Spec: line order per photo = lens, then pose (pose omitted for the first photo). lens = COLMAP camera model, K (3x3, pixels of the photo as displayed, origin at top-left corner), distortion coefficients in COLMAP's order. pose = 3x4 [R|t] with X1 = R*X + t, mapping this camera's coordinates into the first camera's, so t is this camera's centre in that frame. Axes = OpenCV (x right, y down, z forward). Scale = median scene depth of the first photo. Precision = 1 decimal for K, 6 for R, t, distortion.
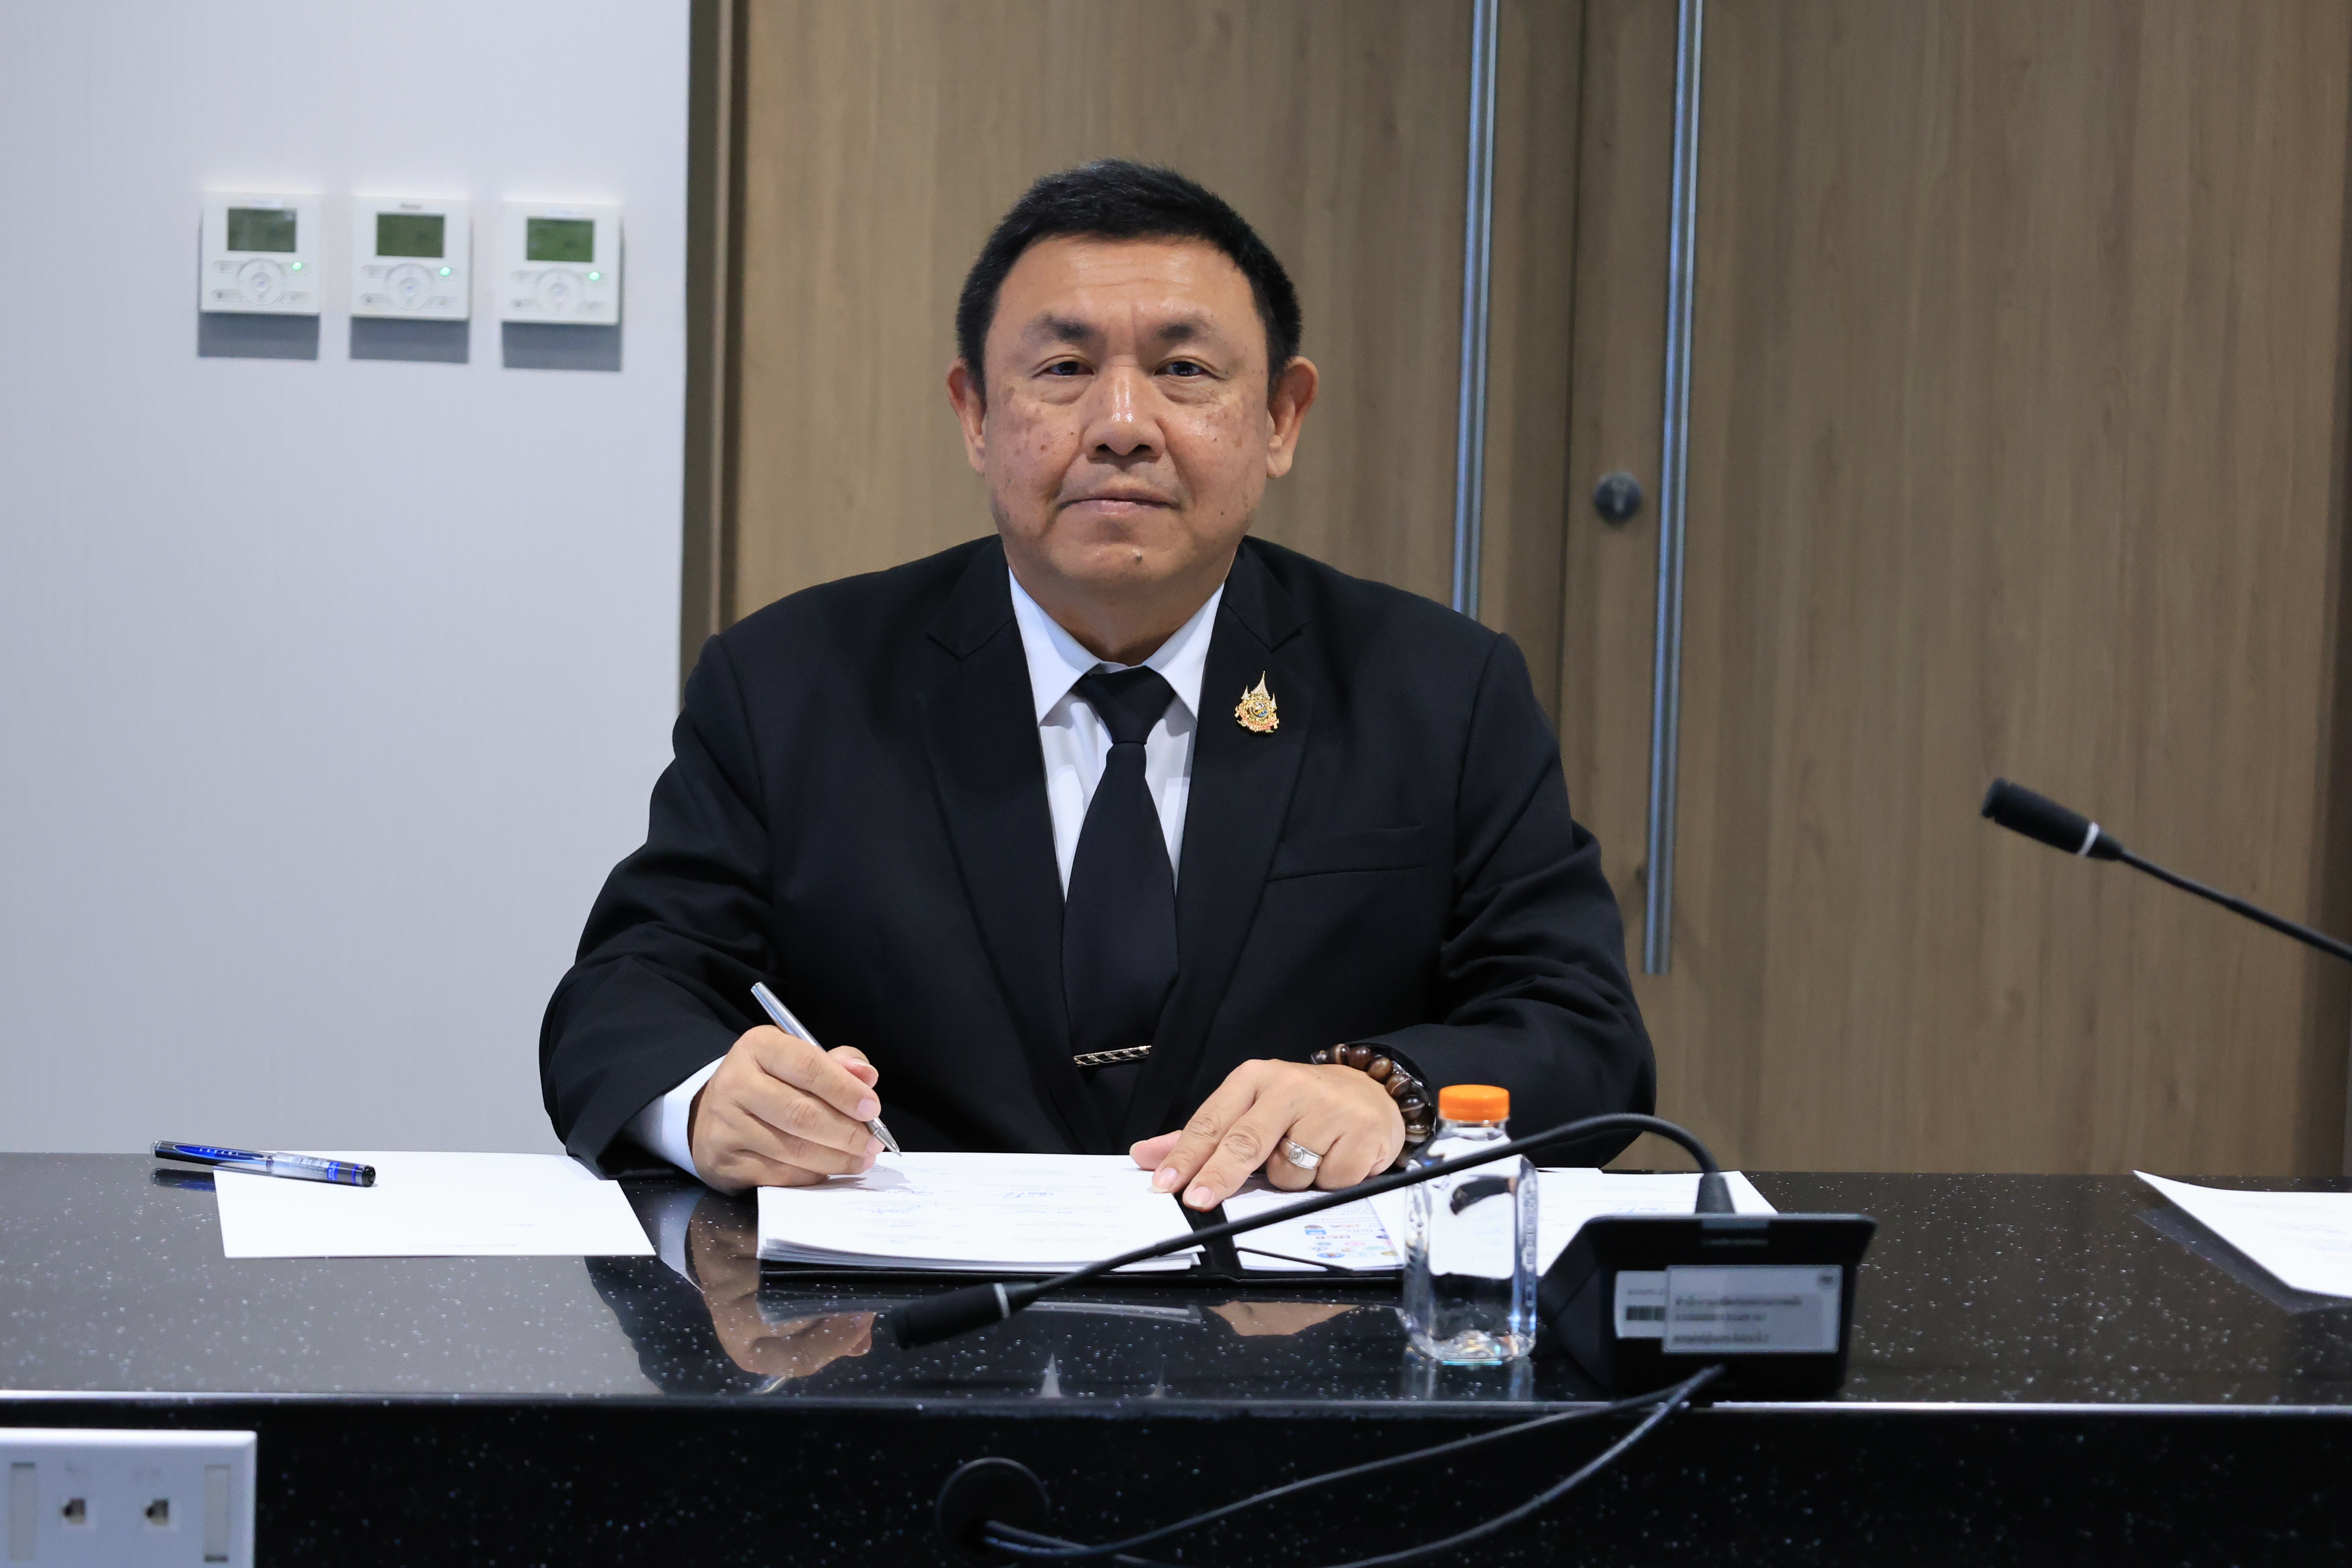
lens RADIAL K [[5481.2, 0, 1176.0], [0, 5481.2, 784.0], [0, 0, 1]] dist [0.079479, -0.200947]
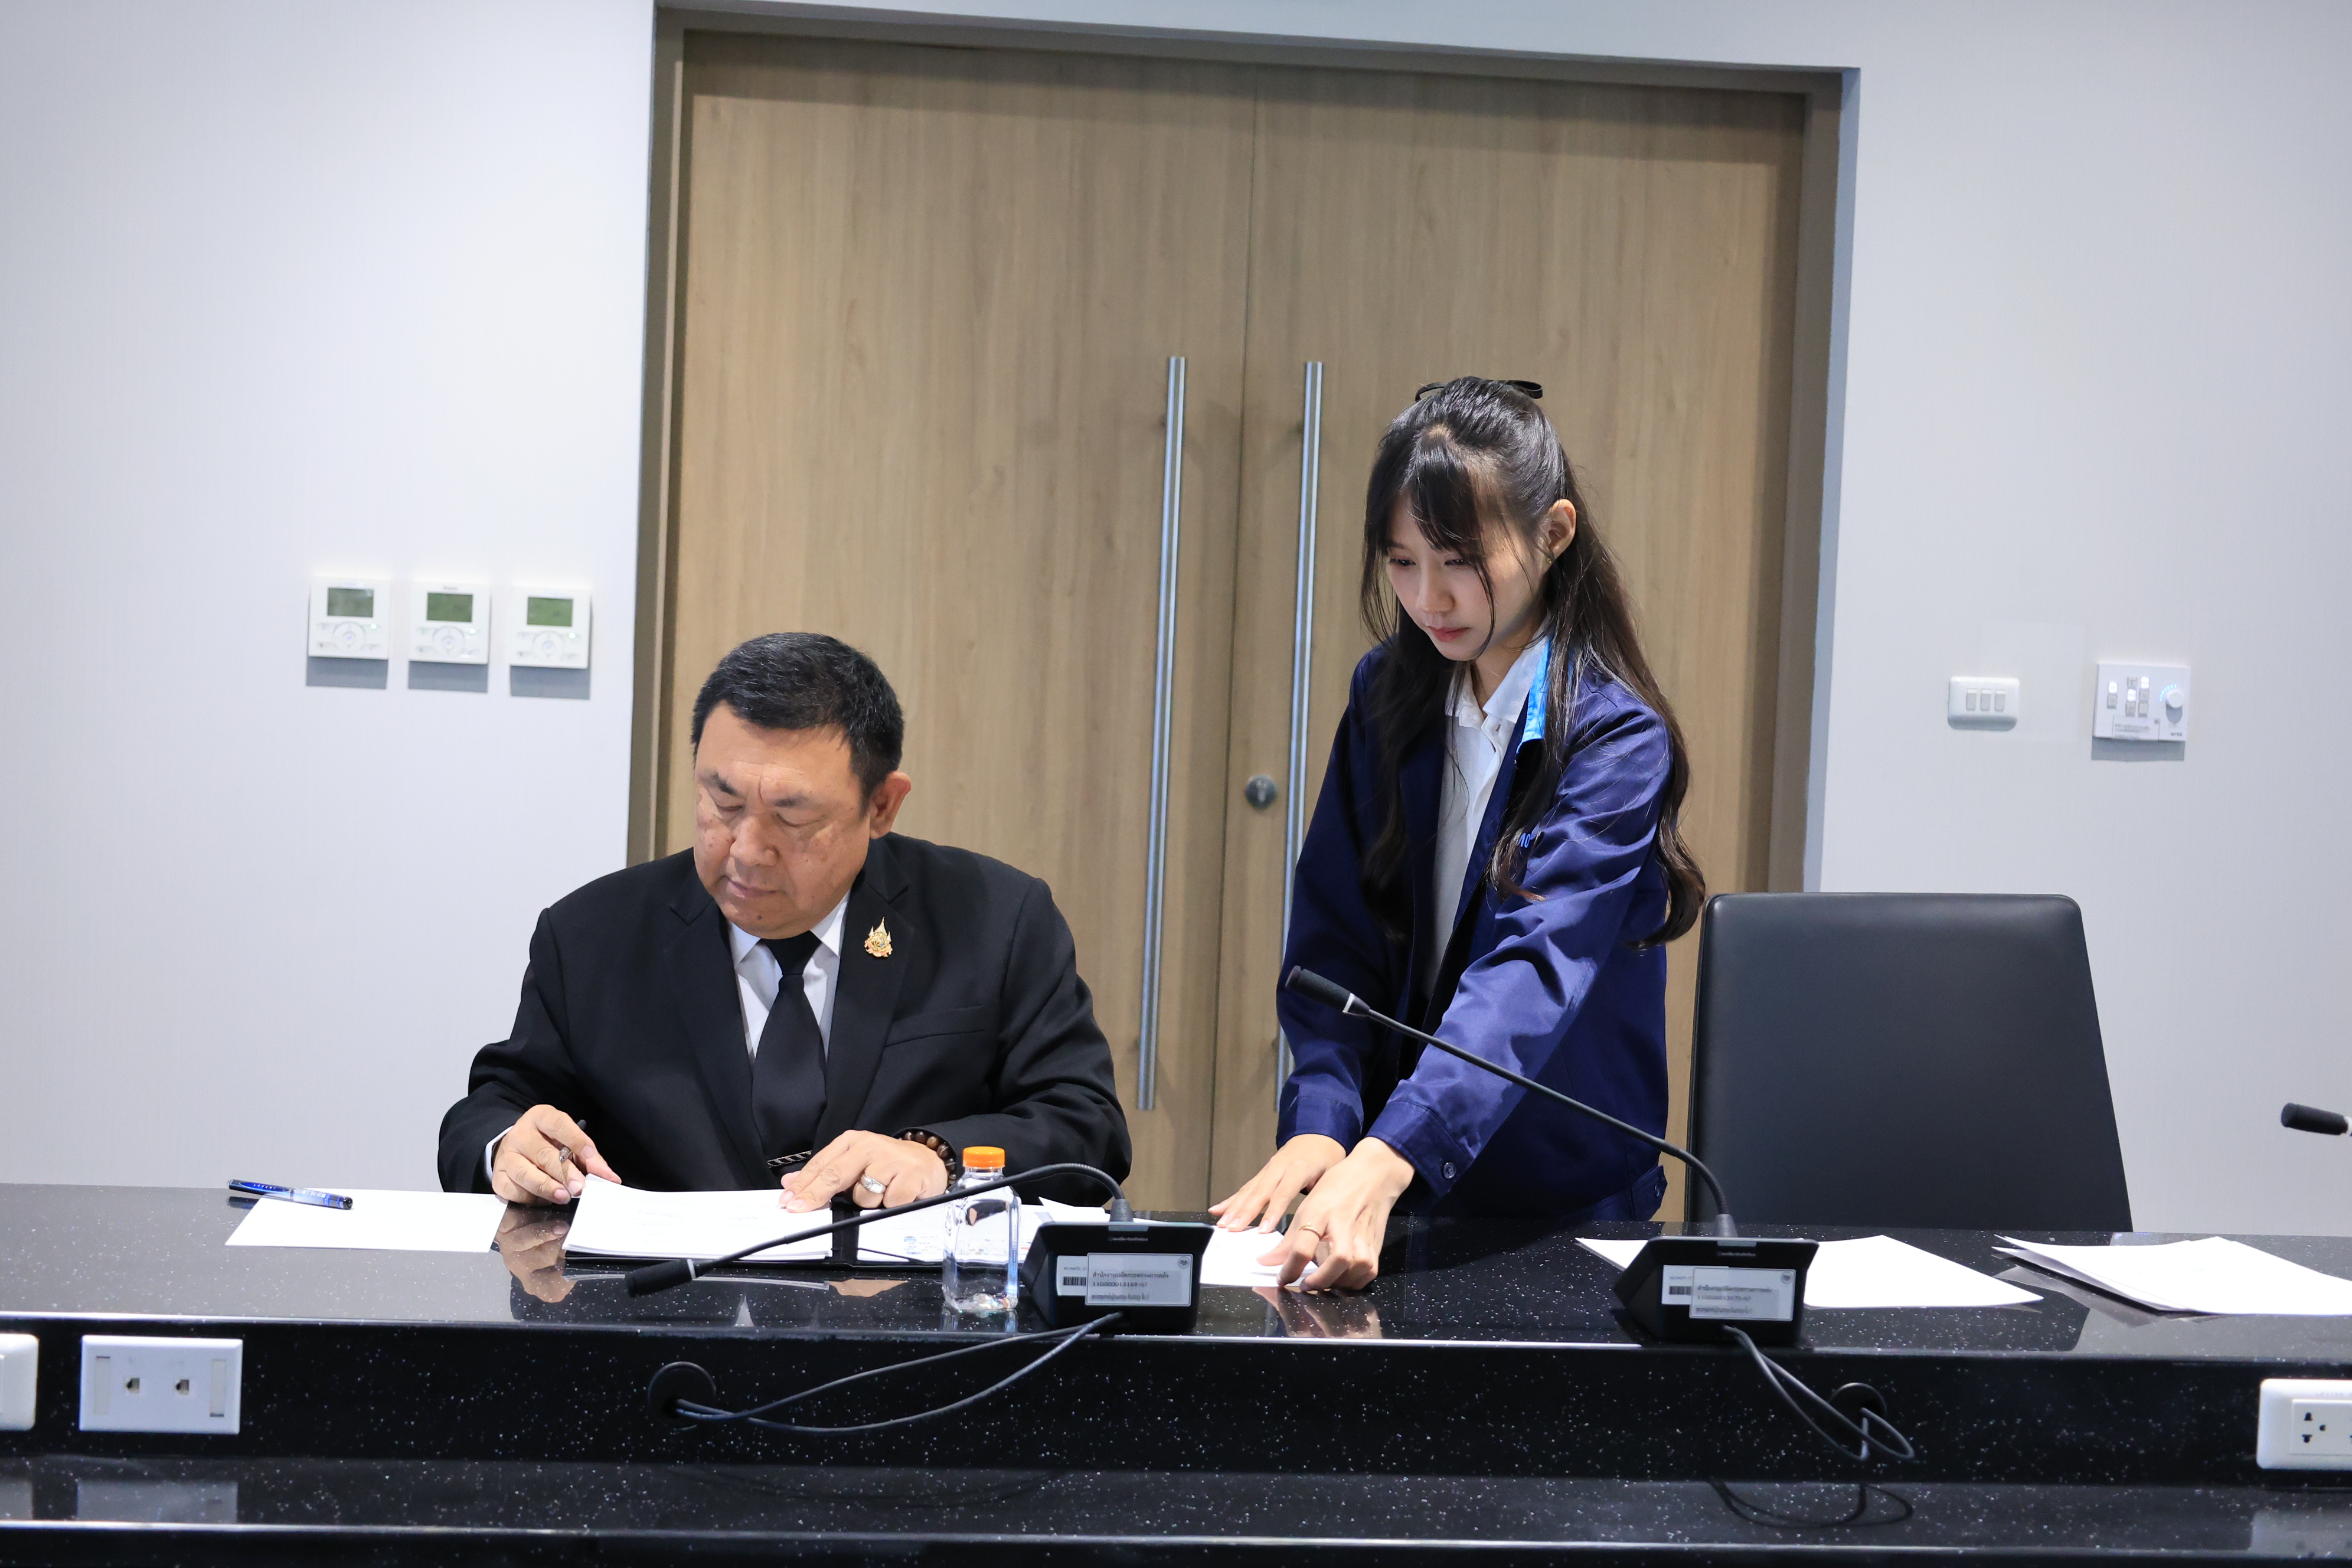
lens RADIAL K [[4258.3, 0, 1176.0], [0, 4258.3, 784.0], [0, 0, 1]] dist [0.085900, -0.101195]
pose [[0.999918, 0.012601, 0.002198, 0.103223], [-0.012473, 0.998614, -0.051123, 0.009650], [-0.002839, 0.051092, 0.998690, -0.291932]]
